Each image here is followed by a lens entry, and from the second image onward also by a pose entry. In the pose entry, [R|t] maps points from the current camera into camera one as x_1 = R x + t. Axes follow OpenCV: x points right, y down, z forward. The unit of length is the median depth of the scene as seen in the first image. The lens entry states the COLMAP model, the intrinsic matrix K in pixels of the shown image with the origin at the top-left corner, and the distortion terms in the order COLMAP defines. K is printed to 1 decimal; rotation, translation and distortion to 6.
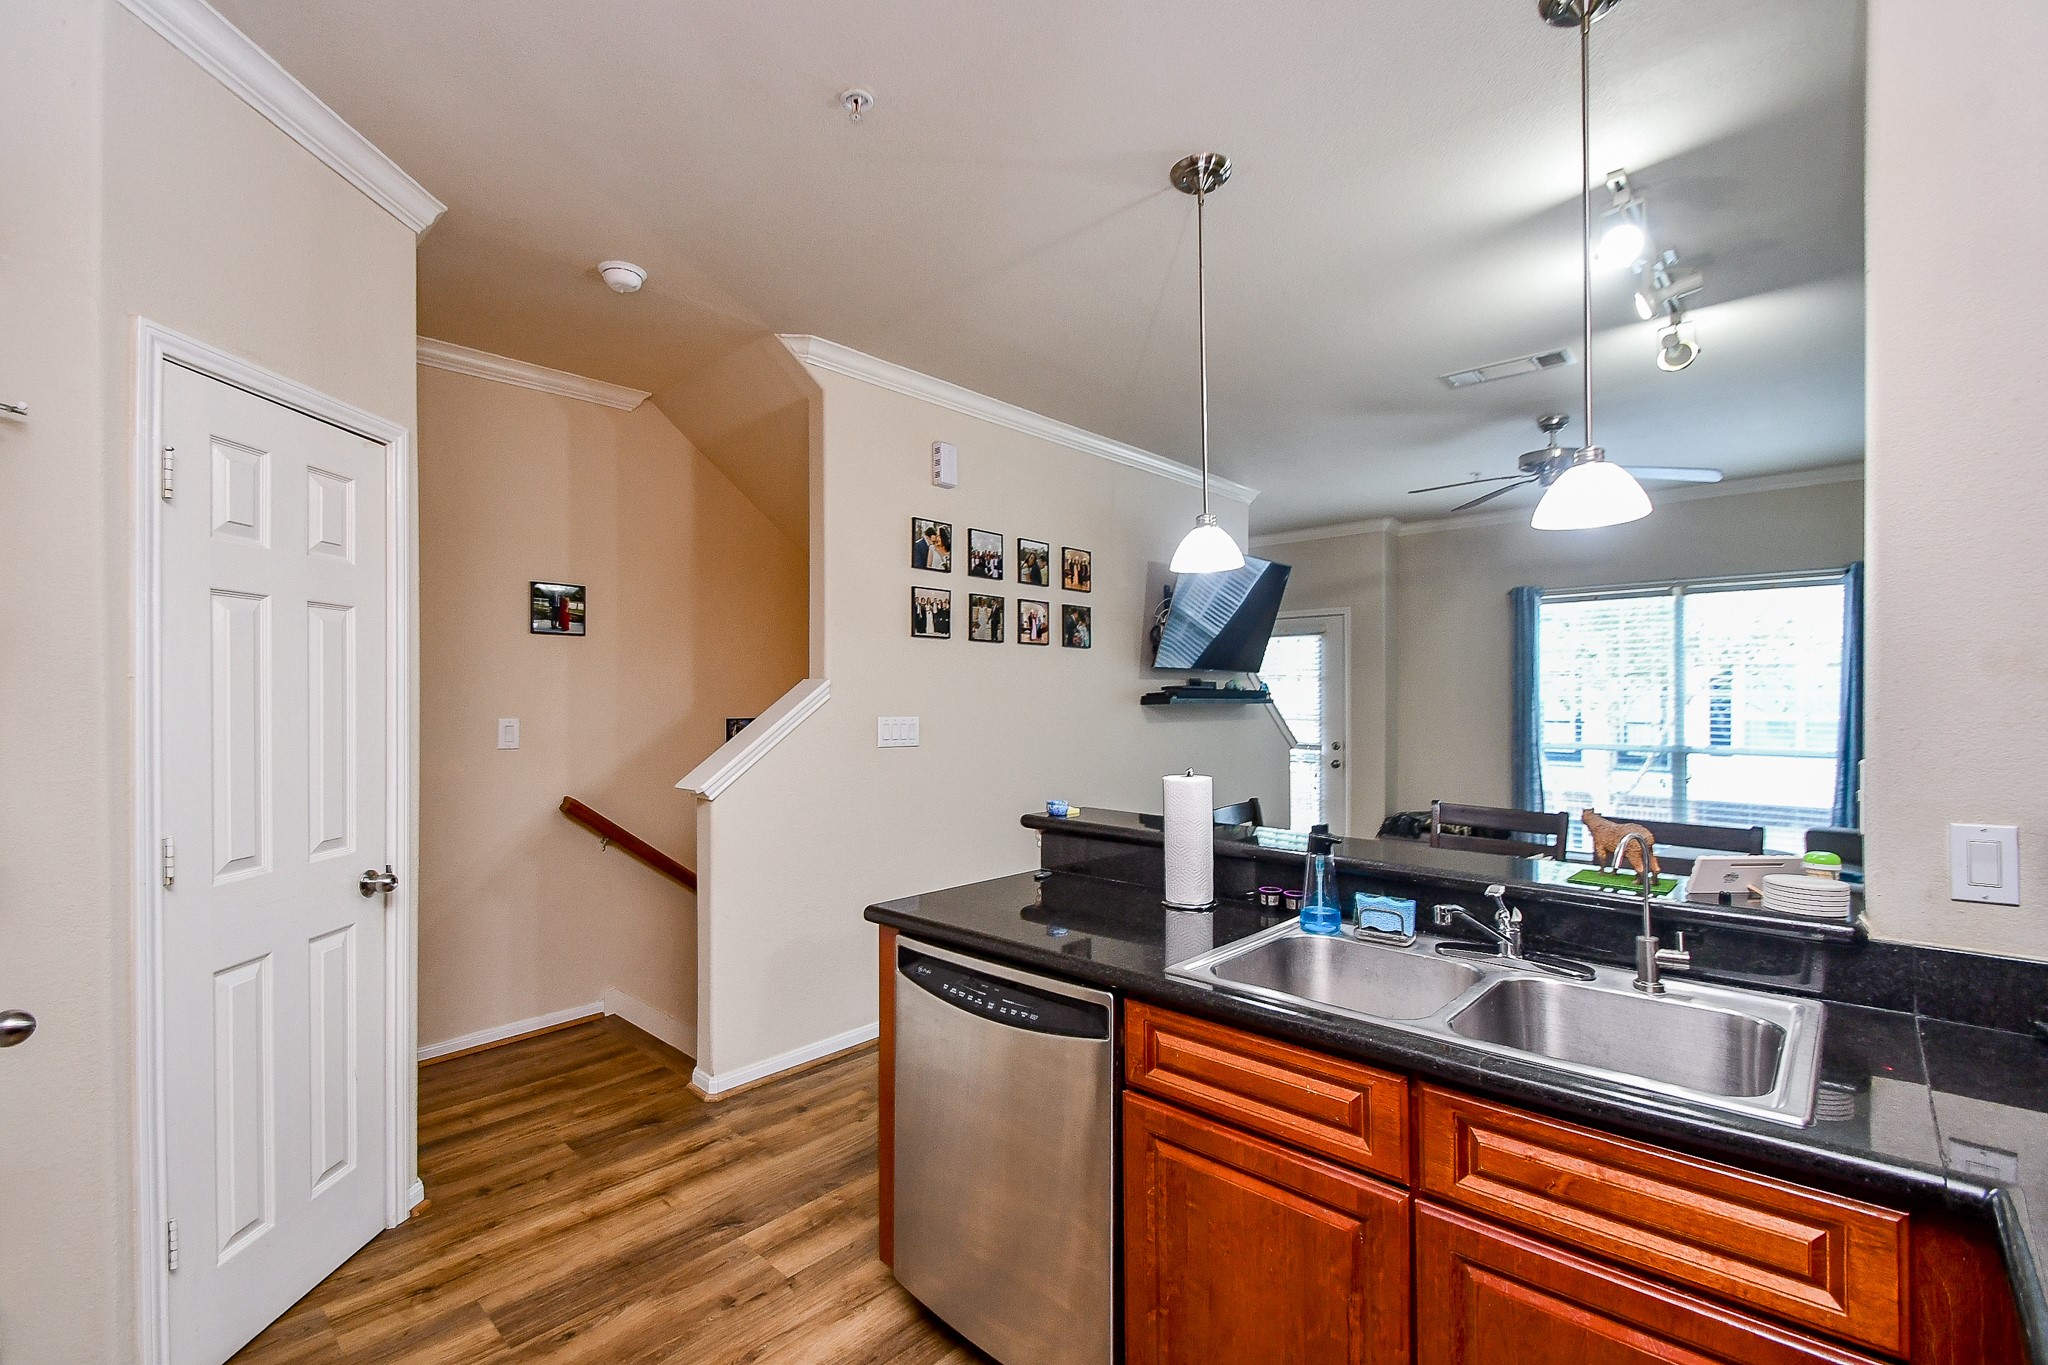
lens RADIAL K [[901.6, 0, 1005.3], [0, 901.6, 696.0], [0, 0, 1]] dist [0.022078, -0.013336]
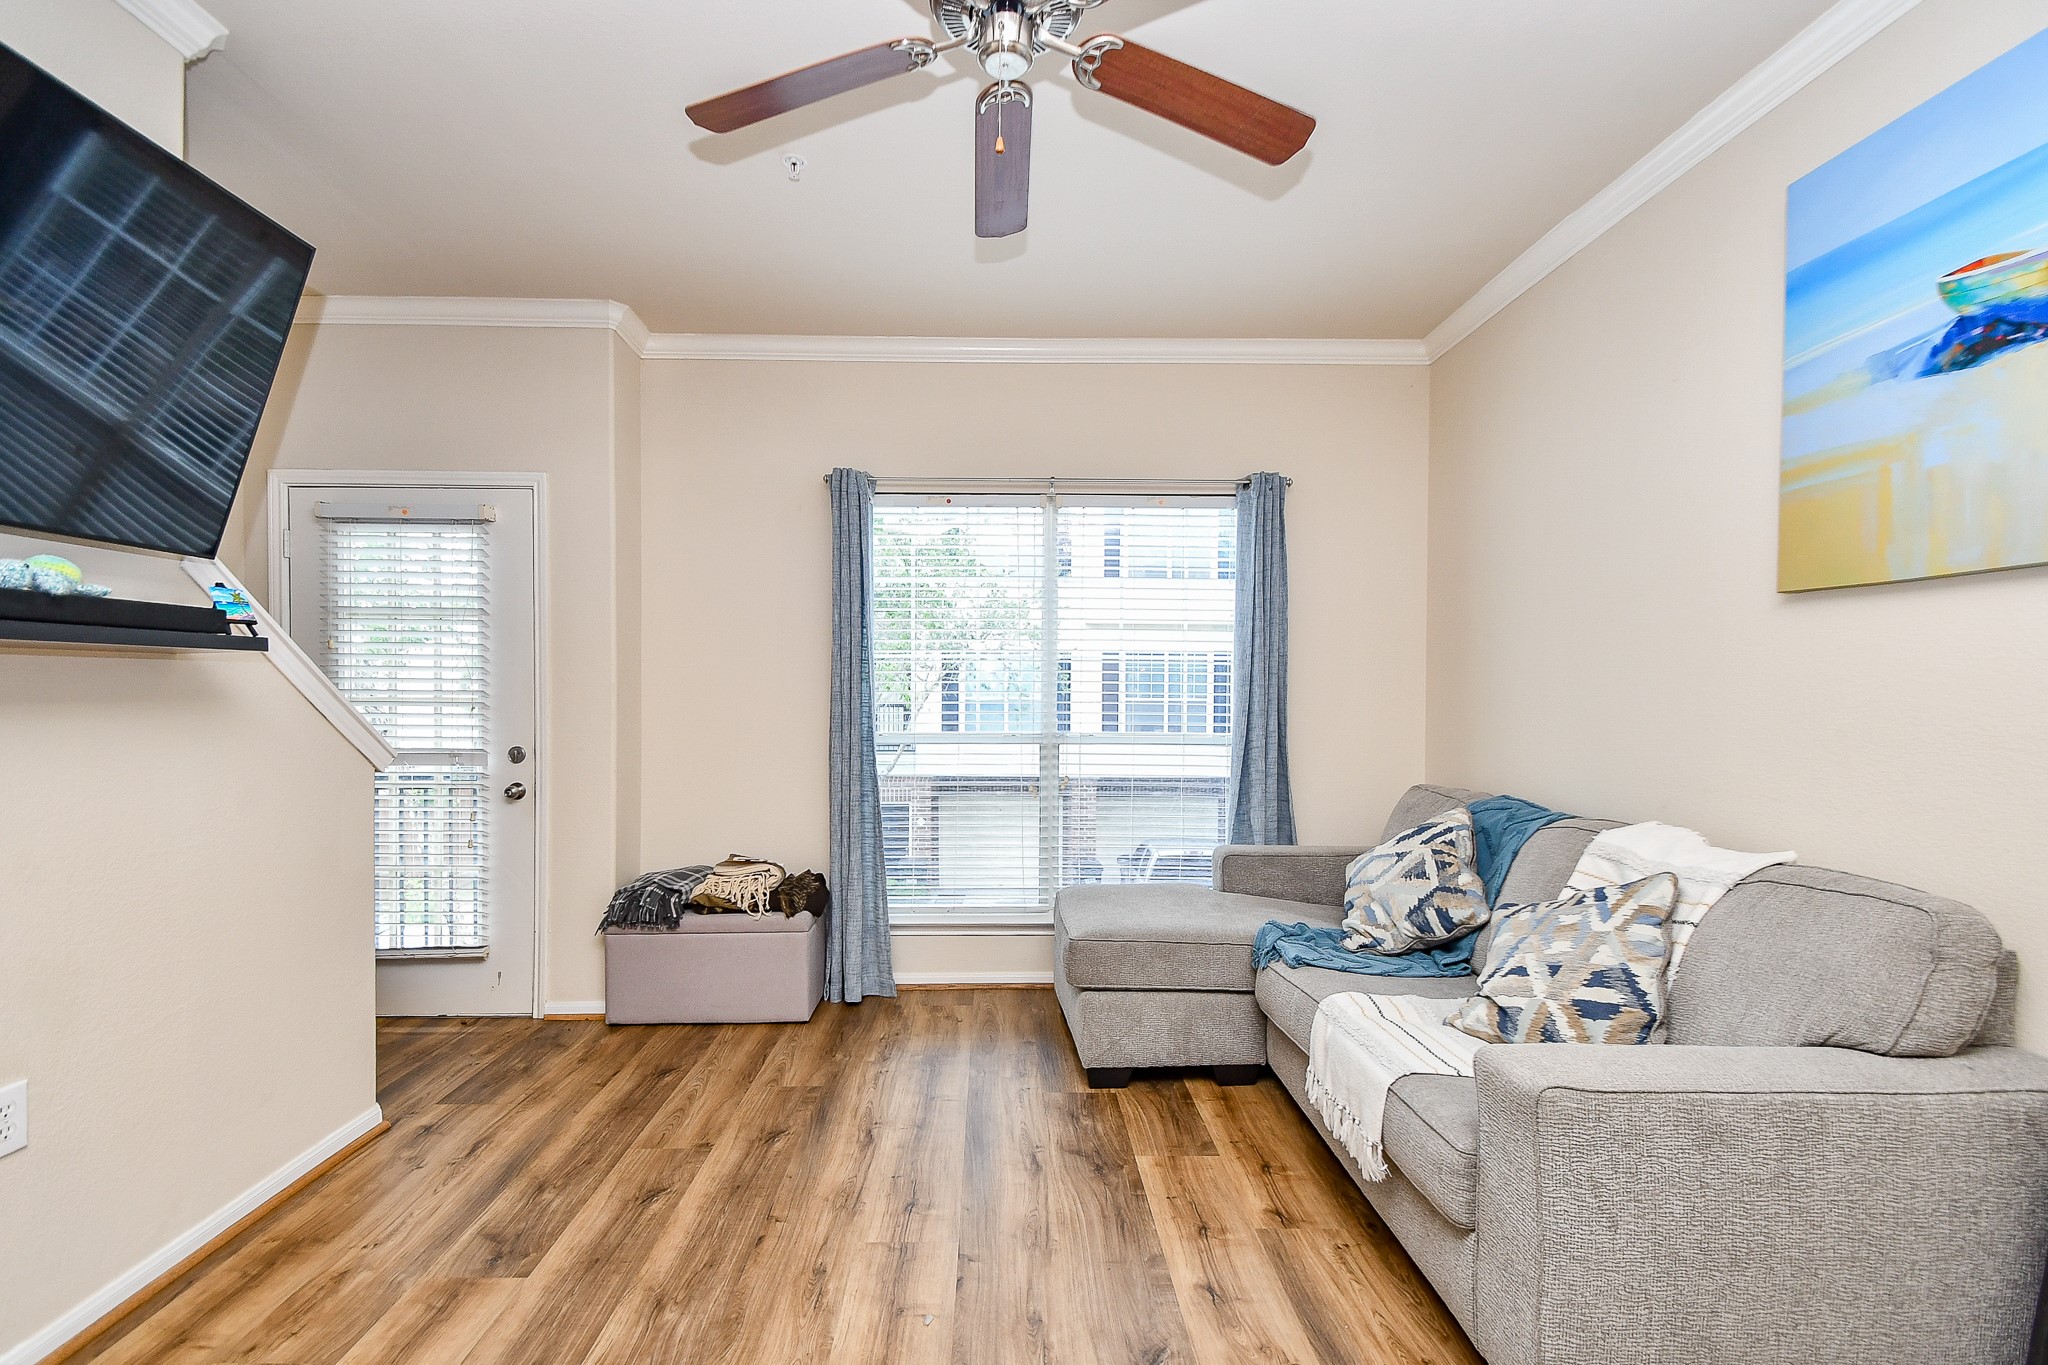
lens RADIAL K [[901.6, 0, 1005.3], [0, 901.6, 696.0], [0, 0, 1]] dist [0.022078, -0.013336]
pose [[0.721778, -0.004875, 0.692107, 0.385687], [-0.006044, 0.999893, 0.013347, 0.027395], [-0.692098, -0.013817, 0.721671, 0.821932]]
